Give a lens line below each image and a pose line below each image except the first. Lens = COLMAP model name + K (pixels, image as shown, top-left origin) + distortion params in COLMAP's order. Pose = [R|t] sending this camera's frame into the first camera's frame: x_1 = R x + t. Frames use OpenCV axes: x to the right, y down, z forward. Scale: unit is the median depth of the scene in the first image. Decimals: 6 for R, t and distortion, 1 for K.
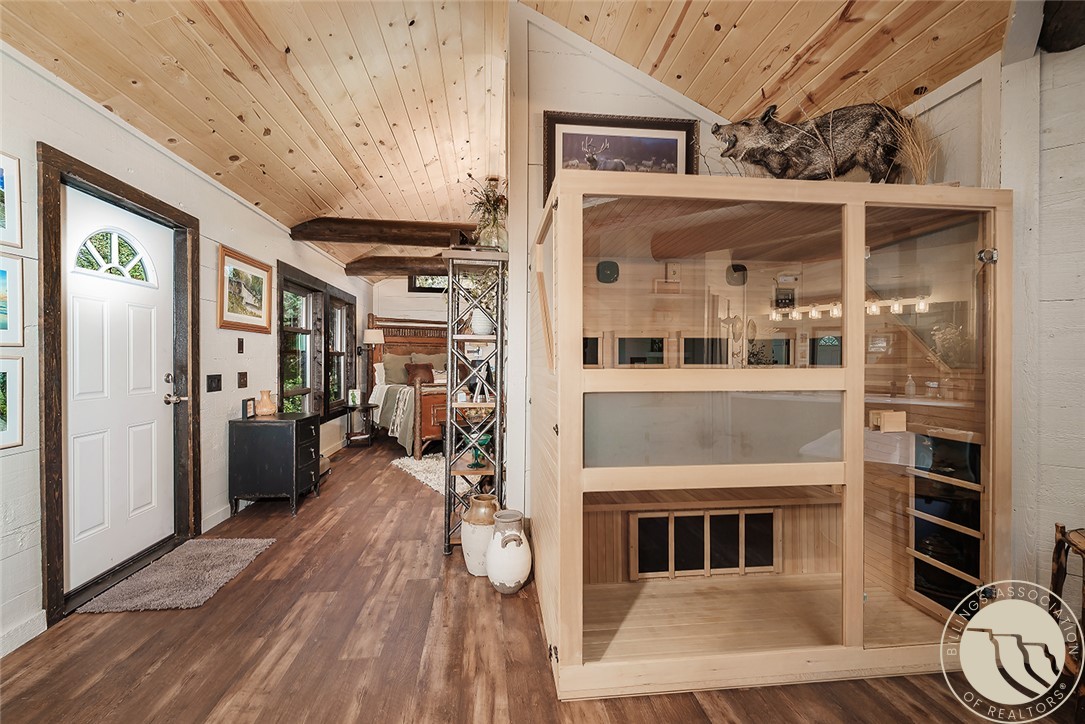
lens RADIAL K [[454.0, 0, 542.5], [0, 454.0, 362.0], [0, 0, 1]] dist [0.000983, 0.000083]
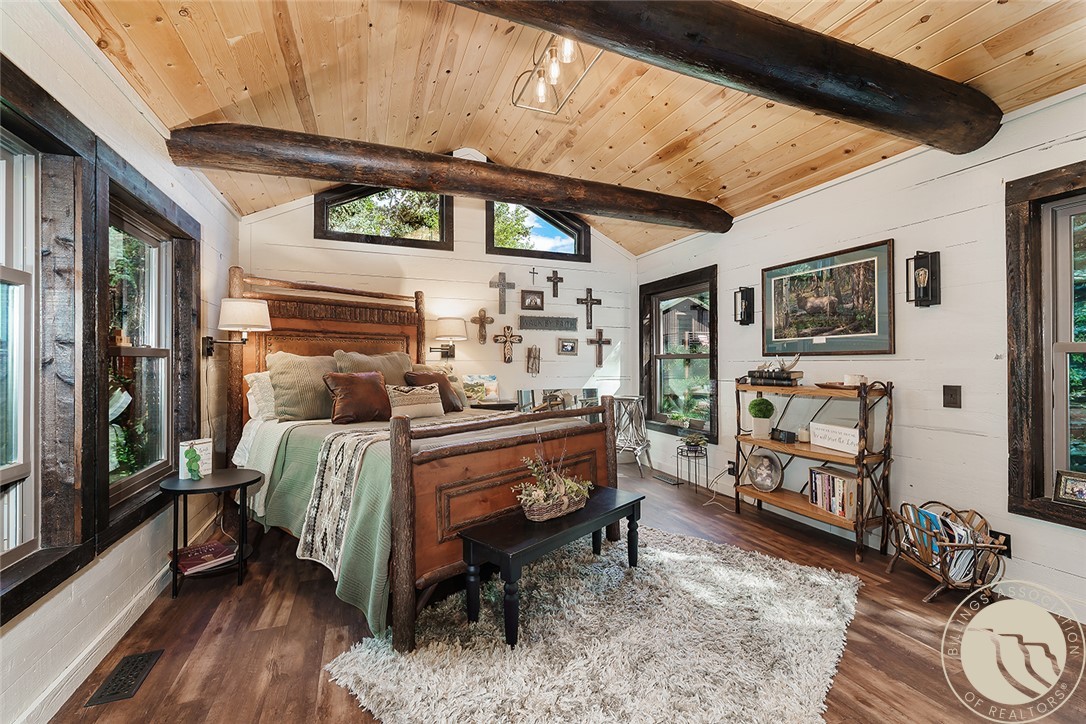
lens RADIAL K [[454.4, 0, 543.0], [0, 454.4, 362.0], [0, 0, 1]] dist [0.000983, 0.000083]
pose [[0.965009, -0.003675, 0.262190, -0.218759], [0.005791, 0.999957, -0.007297, -0.004433], [-0.262151, 0.008560, 0.964989, 0.521127]]
